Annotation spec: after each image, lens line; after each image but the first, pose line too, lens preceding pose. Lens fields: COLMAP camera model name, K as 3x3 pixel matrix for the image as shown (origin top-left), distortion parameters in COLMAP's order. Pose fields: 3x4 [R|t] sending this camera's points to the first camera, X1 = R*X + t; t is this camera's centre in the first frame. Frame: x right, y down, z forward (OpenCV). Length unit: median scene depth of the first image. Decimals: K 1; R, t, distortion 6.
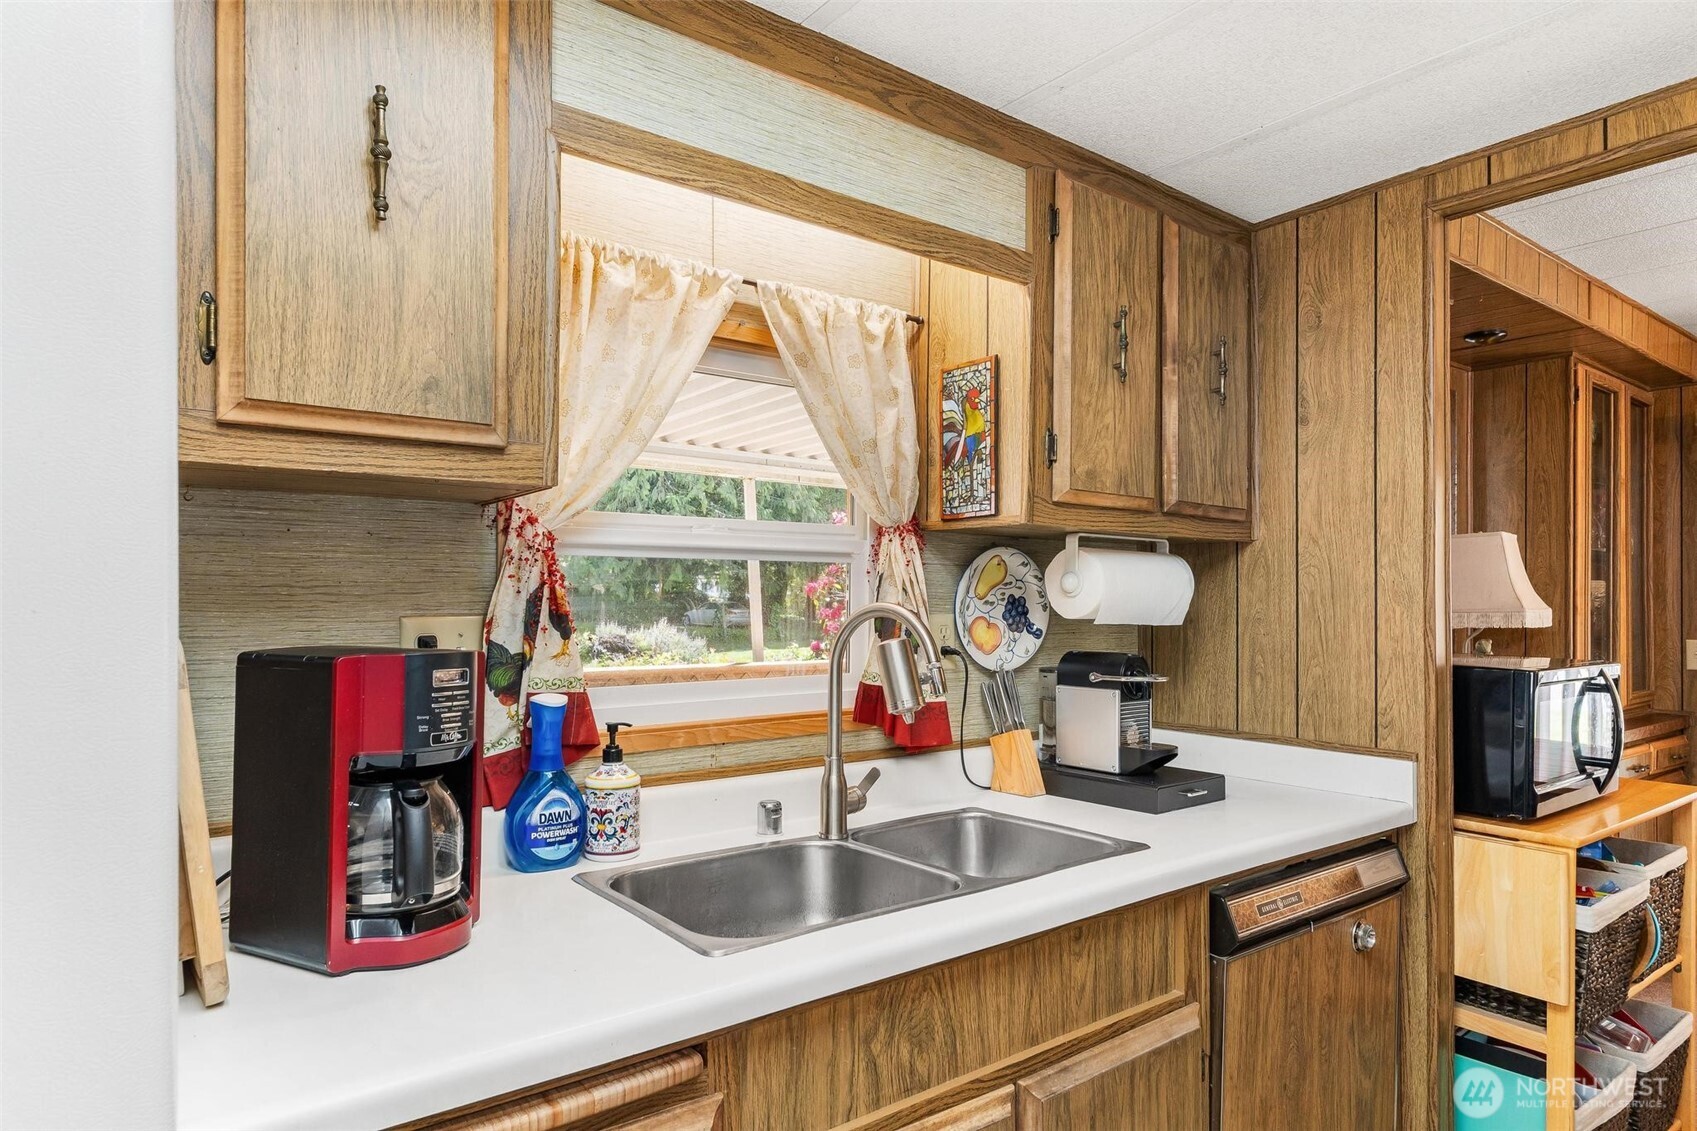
lens RADIAL K [[975.8, 0, 834.2], [0, 975.8, 599.0], [0, 0, 1]] dist [-0.007446, 0.000514]
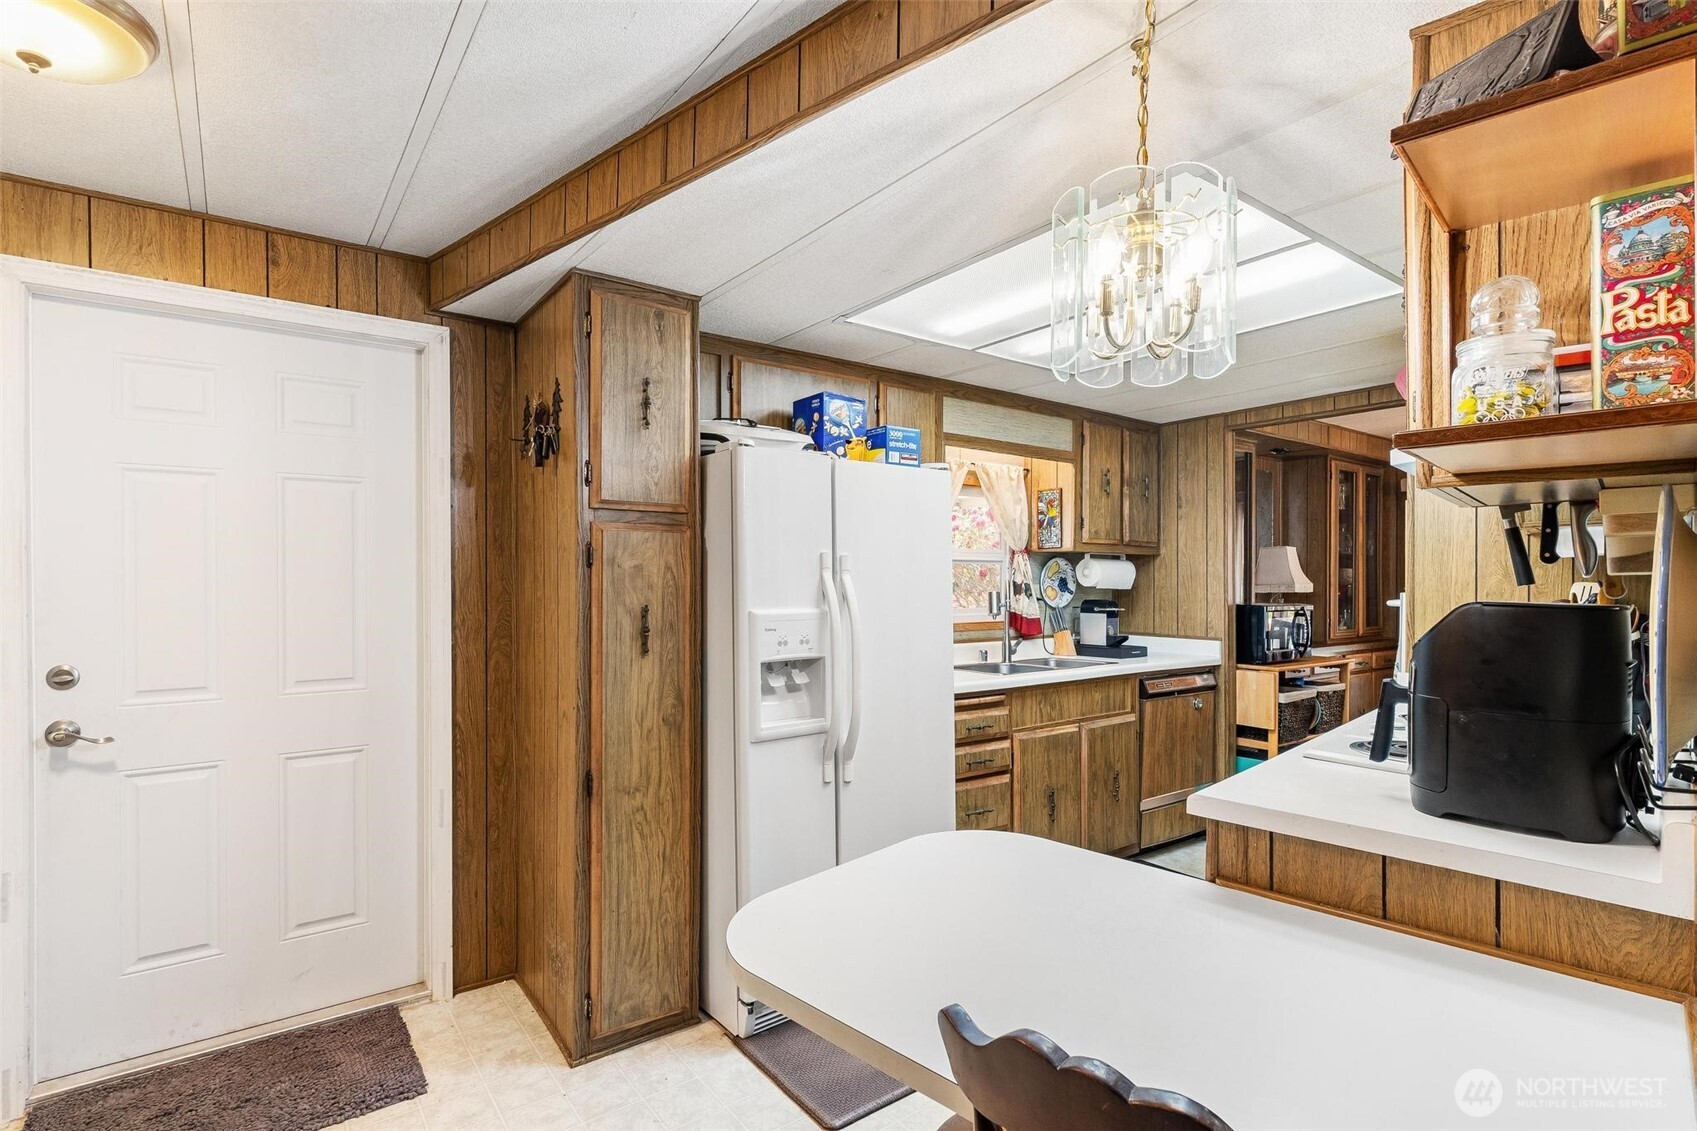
lens RADIAL K [[812.4, 0, 847.6], [0, 812.4, 575.1], [0, 0, 1]] dist [0.003367, 0.000548]
pose [[1.000000, 0.000227, -0.000780, -0.390977], [-0.000230, 0.999994, -0.003338, -0.001637], [0.000779, 0.003338, 0.999994, -1.154758]]
